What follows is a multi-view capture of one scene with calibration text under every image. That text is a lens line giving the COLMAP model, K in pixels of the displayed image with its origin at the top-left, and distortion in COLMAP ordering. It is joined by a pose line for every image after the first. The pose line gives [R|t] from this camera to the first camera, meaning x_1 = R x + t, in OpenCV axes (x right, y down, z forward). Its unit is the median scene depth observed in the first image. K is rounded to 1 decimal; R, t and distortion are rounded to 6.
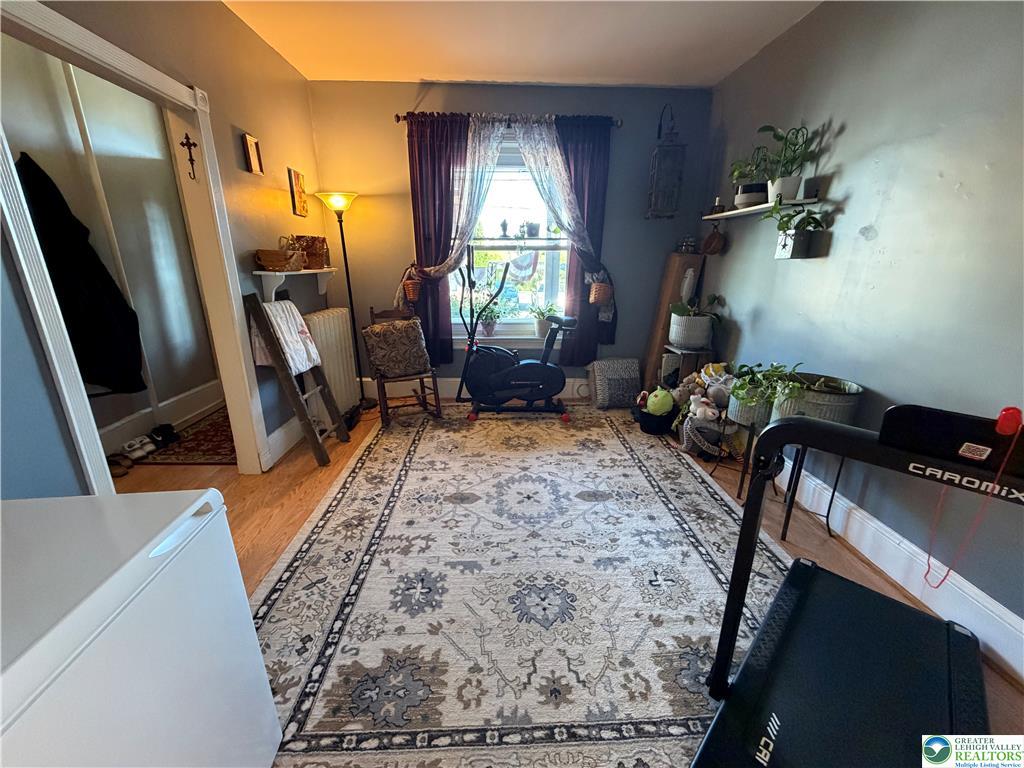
lens RADIAL K [[408.7, 0, 510.8], [0, 408.7, 384.4], [0, 0, 1]] dist [0.001144, -0.000501]
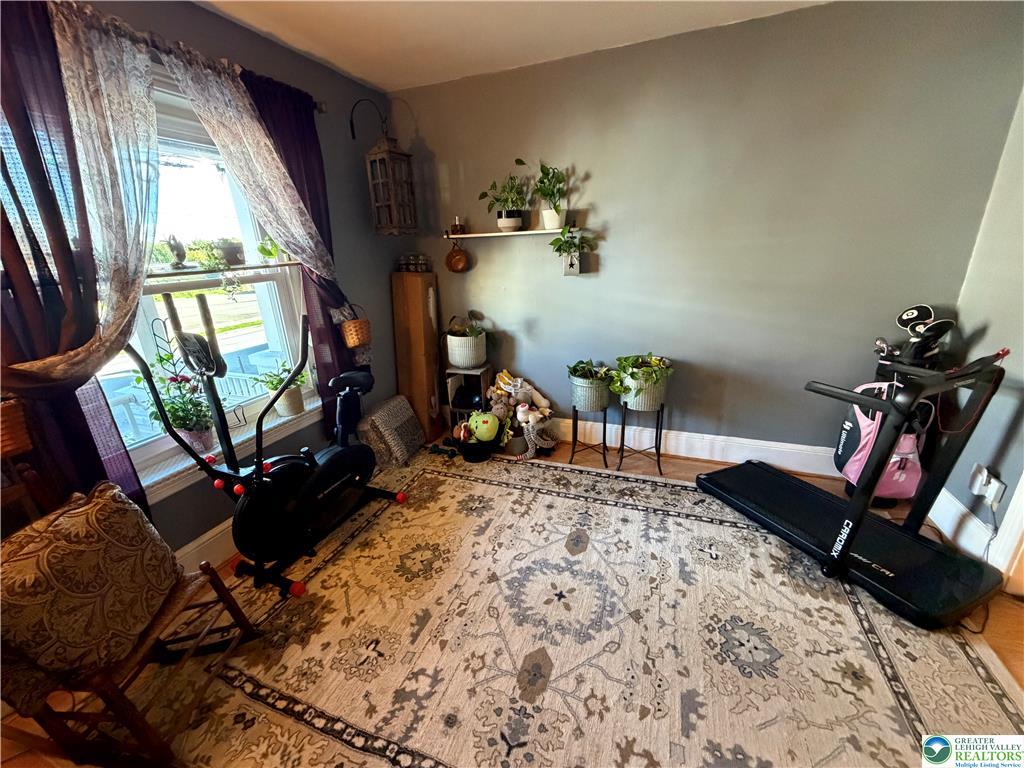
lens RADIAL K [[408.7, 0, 510.8], [0, 408.7, 384.4], [0, 0, 1]] dist [0.001144, -0.000501]
pose [[0.392150, -0.320116, 0.862406, -0.461829], [0.312893, 0.928017, 0.202193, -0.251201], [-0.865053, 0.190550, 0.464084, 0.529986]]
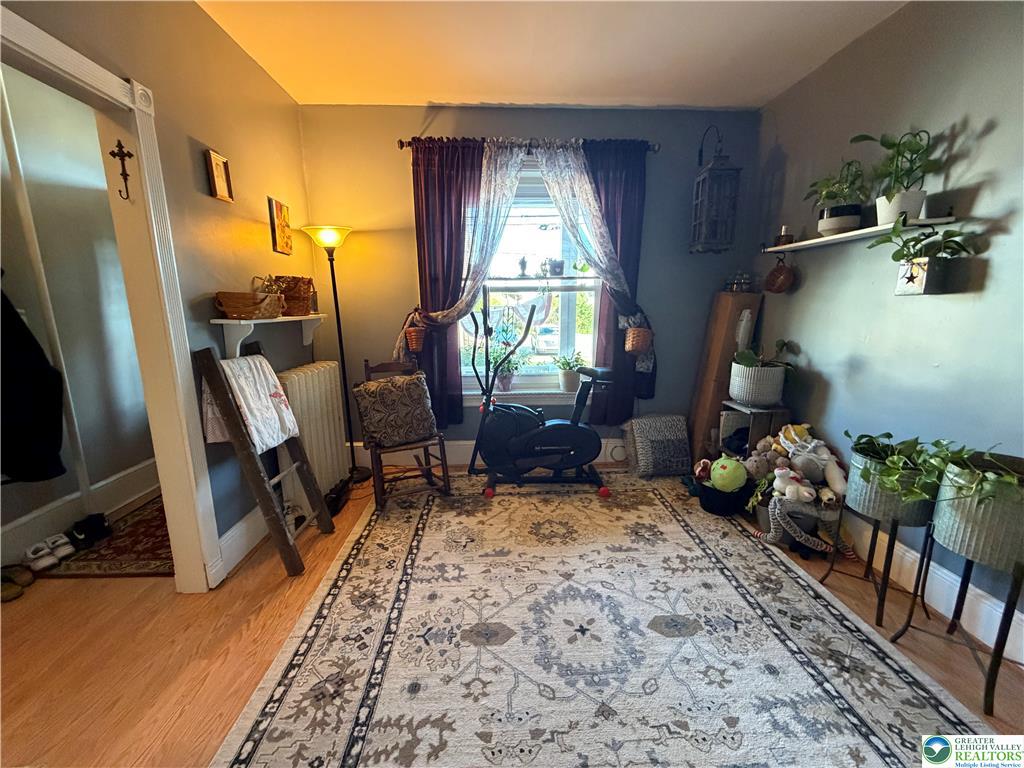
lens RADIAL K [[408.7, 0, 510.8], [0, 408.7, 384.4], [0, 0, 1]] dist [0.001144, -0.000501]
pose [[0.999893, -0.013301, 0.006063, -0.064946], [0.013852, 0.994640, -0.102471, -0.060976], [-0.004668, 0.102544, 0.994718, 0.217326]]
